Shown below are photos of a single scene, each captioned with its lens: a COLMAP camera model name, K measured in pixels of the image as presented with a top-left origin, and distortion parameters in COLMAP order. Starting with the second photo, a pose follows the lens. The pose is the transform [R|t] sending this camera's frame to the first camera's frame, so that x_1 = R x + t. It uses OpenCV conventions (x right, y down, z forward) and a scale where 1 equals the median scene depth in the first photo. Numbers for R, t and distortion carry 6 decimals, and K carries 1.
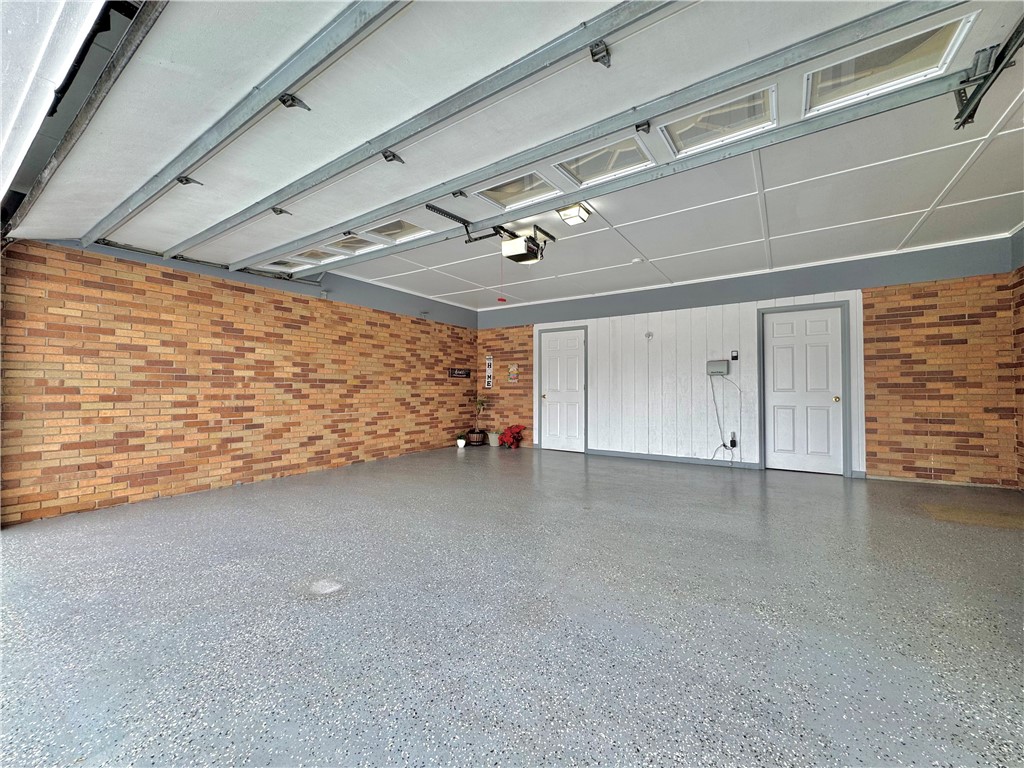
lens RADIAL K [[409.3, 0, 507.0], [0, 409.3, 382.9], [0, 0, 1]] dist [-0.004071, 0.000574]
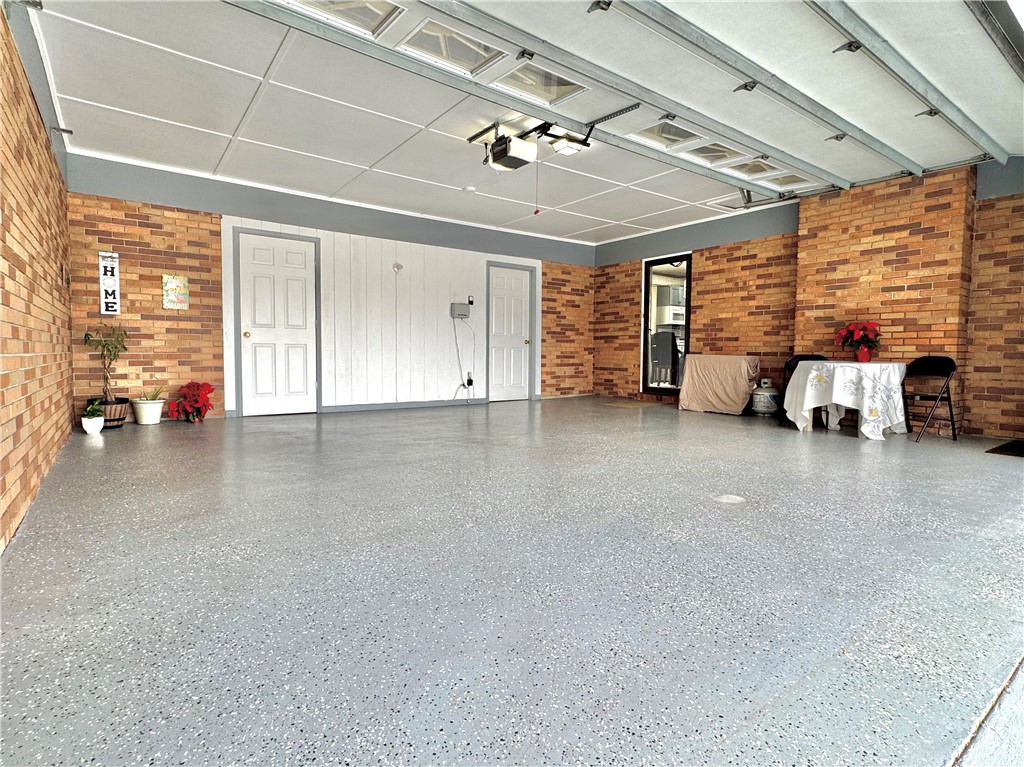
lens RADIAL K [[533.1, 0, 512.0], [0, 533.1, 383.5], [0, 0, 1]] dist [-0.000430, -0.000148]
pose [[0.323785, -0.050225, 0.944797, -0.813650], [-0.027150, 0.997686, 0.062341, 0.066270], [-0.945741, -0.045836, 0.321672, 0.486601]]
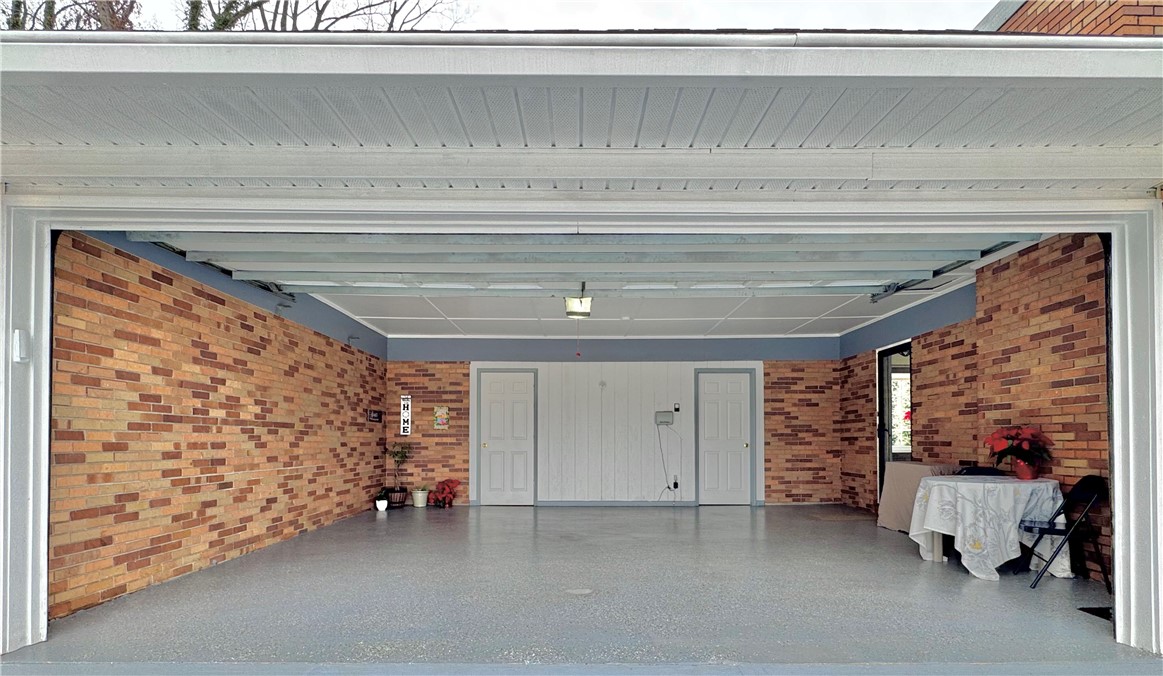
lens RADIAL K [[592.6, 0, 574.1], [0, 592.6, 431.8], [0, 0, 1]] dist [-0.002786, -0.000145]
pose [[0.830216, 0.008414, 0.557379, -0.656058], [-0.010458, 0.999945, 0.000484, 0.002140], [-0.557344, -0.006231, 0.830258, -0.225627]]
